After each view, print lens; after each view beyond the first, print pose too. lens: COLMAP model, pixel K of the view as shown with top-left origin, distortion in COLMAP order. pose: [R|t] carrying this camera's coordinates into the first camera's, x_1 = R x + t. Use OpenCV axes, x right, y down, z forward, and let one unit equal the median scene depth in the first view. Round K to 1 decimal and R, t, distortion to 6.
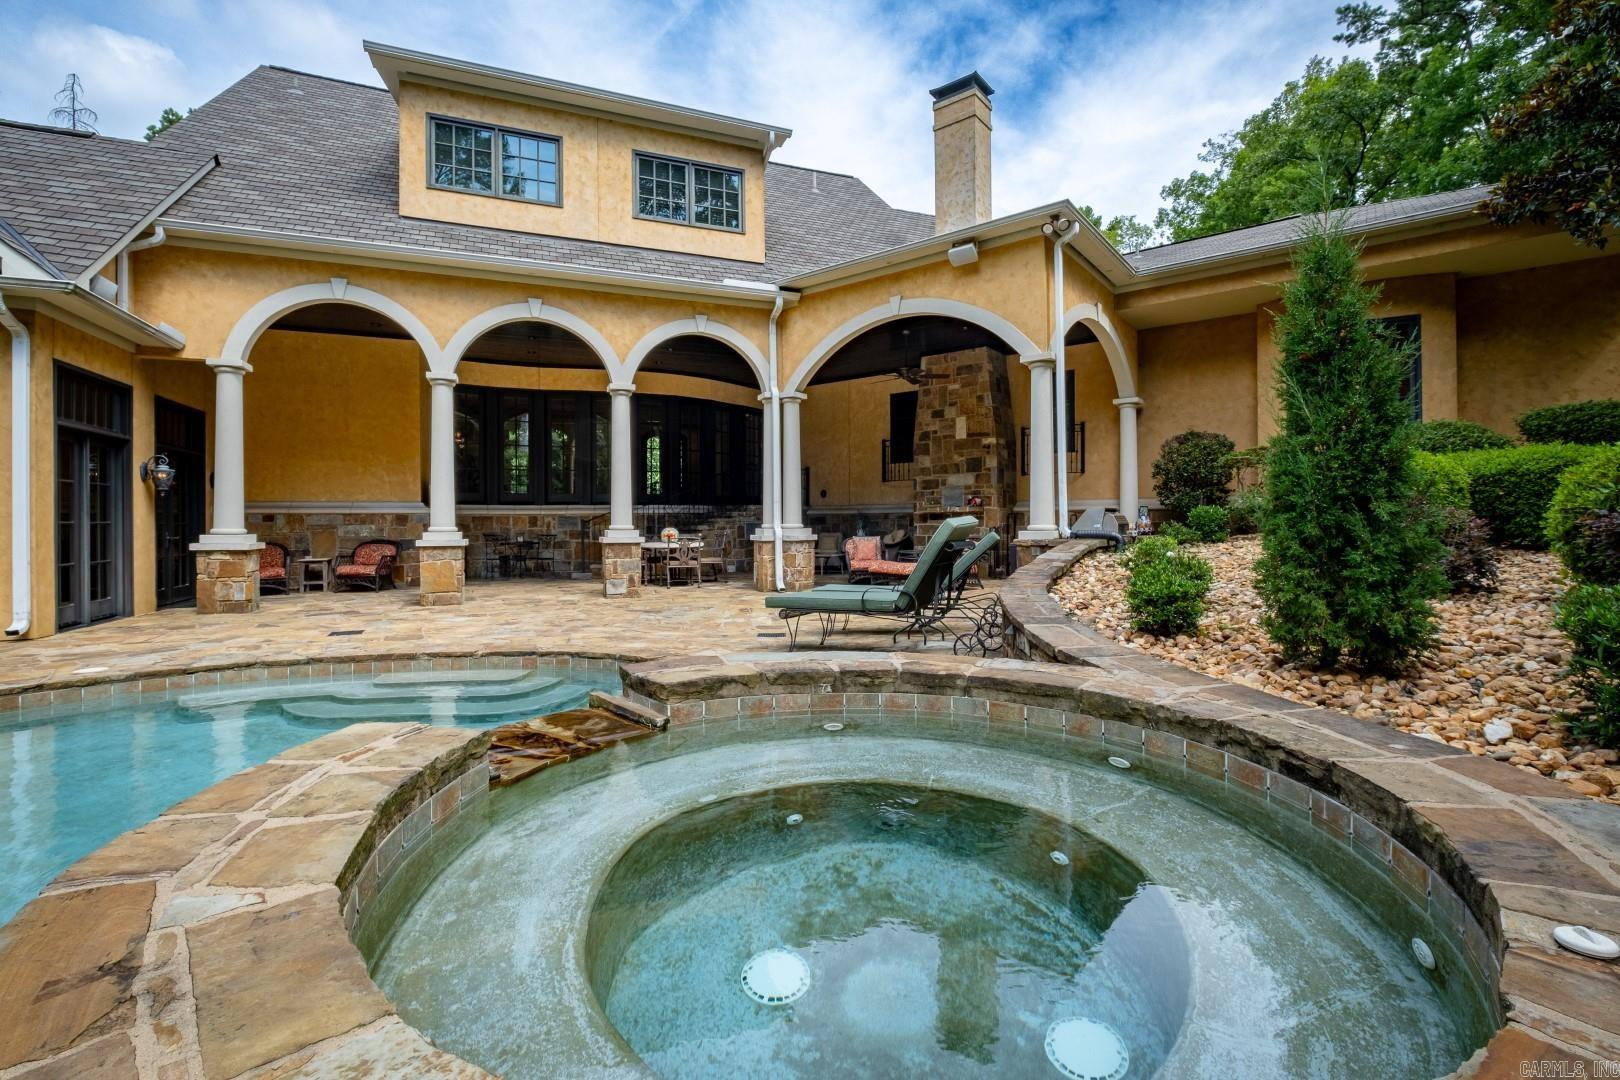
lens RADIAL K [[696.3, 0, 807.6], [0, 696.3, 534.2], [0, 0, 1]] dist [-0.012155, -0.000011]
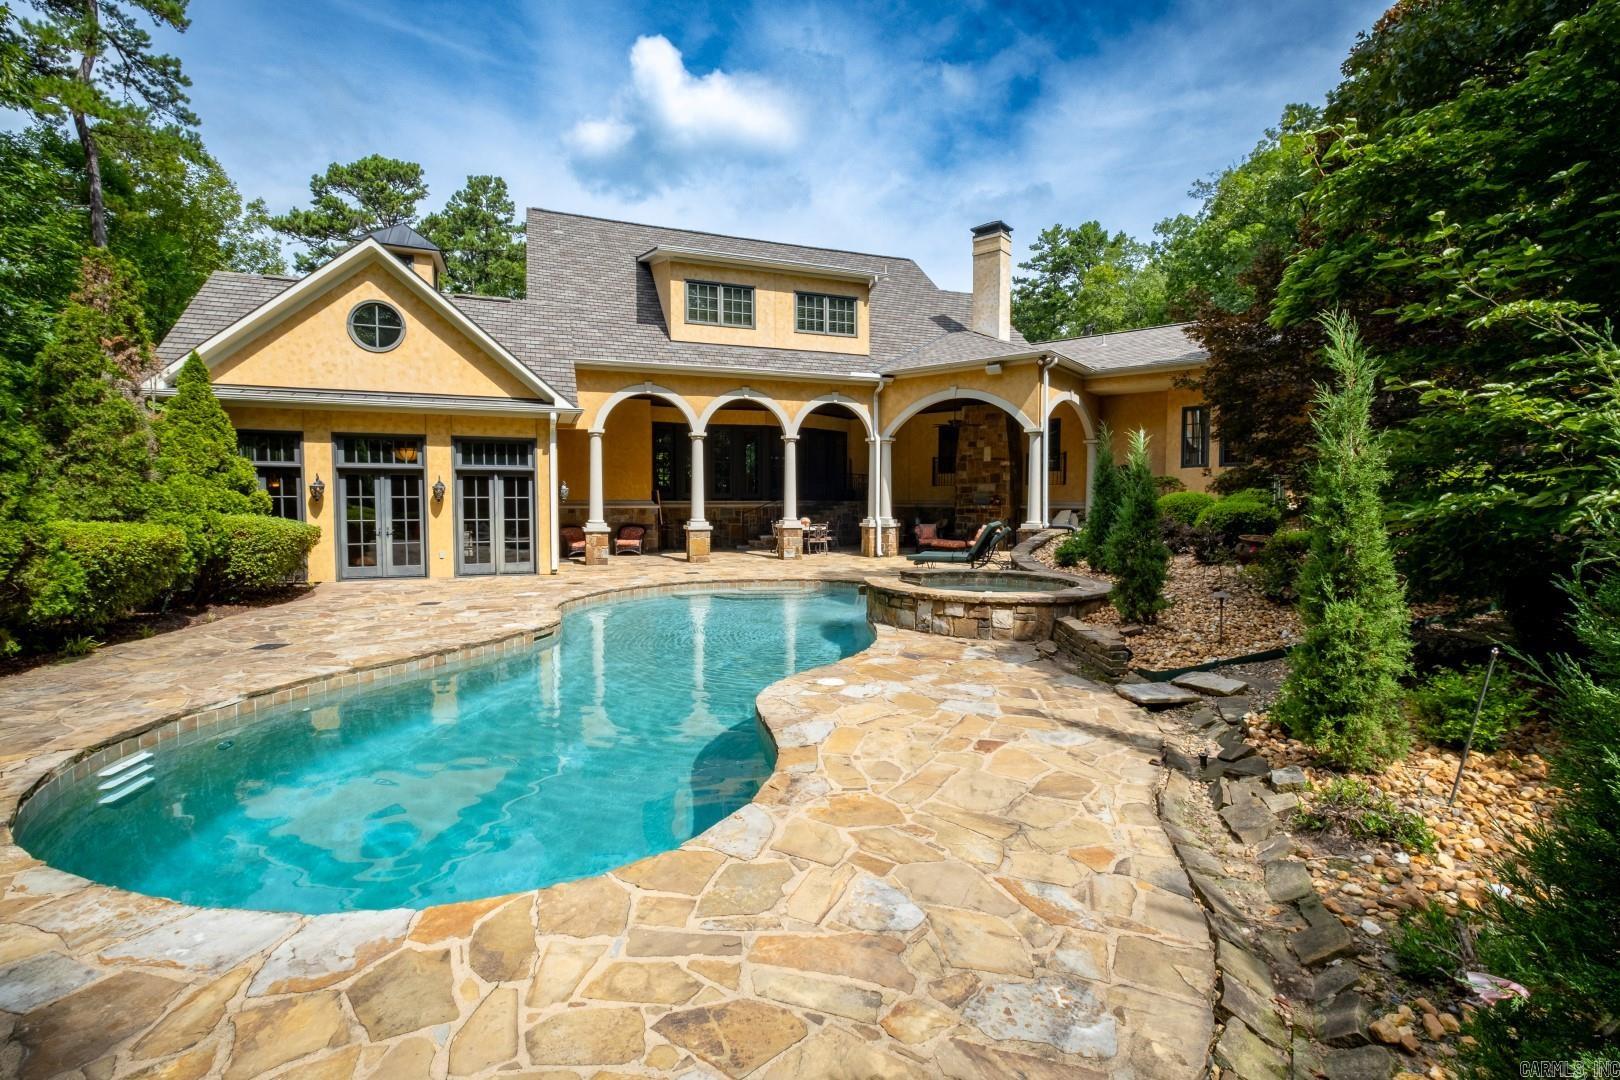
lens RADIAL K [[713.1, 0, 813.2], [0, 713.1, 533.1], [0, 0, 1]] dist [0.000083, -0.000003]
pose [[0.999966, 0.008213, -0.000150, -0.200629], [-0.008203, 0.999418, 0.033120, -0.031237], [0.000422, -0.033118, 0.999451, -0.720883]]
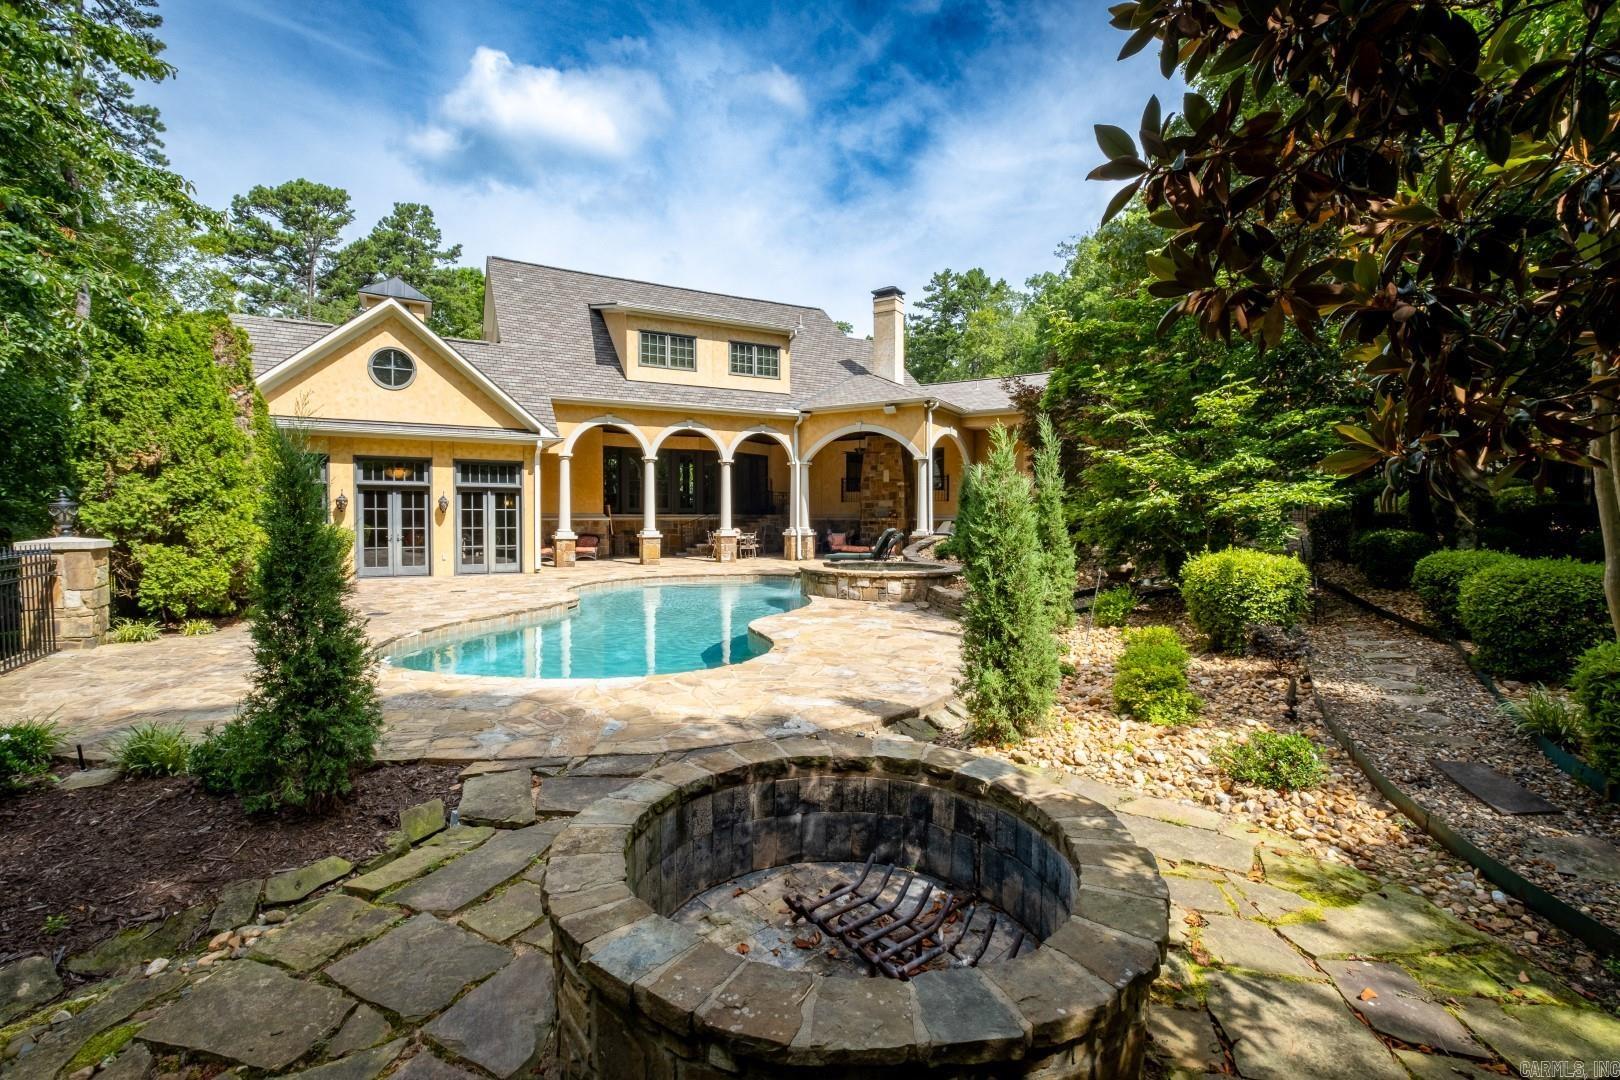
lens RADIAL K [[713.1, 0, 813.2], [0, 713.1, 533.1], [0, 0, 1]] dist [0.000083, -0.000003]
pose [[0.991167, 0.005284, 0.132512, -0.278201], [-0.006224, 0.999958, 0.006677, -0.011730], [-0.132471, -0.007443, 0.991159, -1.074748]]
